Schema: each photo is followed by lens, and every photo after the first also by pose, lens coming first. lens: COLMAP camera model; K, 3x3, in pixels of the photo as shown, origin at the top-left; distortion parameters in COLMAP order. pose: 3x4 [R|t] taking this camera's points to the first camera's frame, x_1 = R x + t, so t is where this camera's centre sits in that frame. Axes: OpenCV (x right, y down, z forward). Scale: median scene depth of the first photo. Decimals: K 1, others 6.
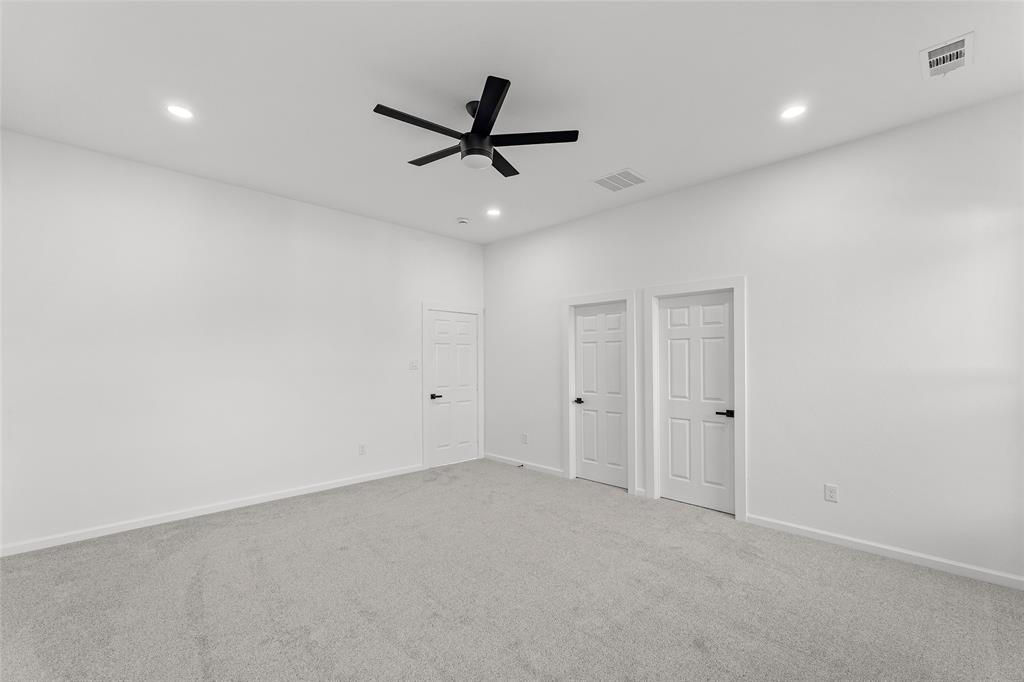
lens RADIAL K [[443.5, 0, 512.0], [0, 443.5, 351.1], [0, 0, 1]] dist [0.012326, -0.000095]
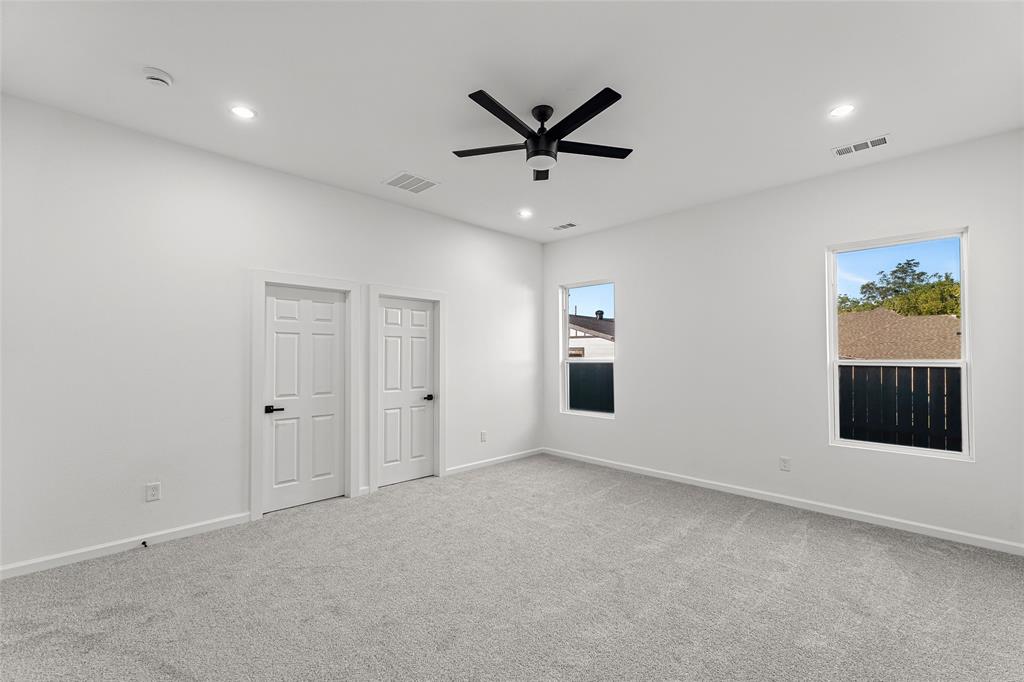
lens RADIAL K [[435.3, 0, 510.3], [0, 435.3, 337.8], [0, 0, 1]] dist [0.011018, 0.000089]
pose [[0.002187, 0.040285, 0.999186, -0.714273], [-0.023345, 0.998918, -0.040223, 0.013009], [-0.999725, -0.023238, 0.003125, 0.713309]]
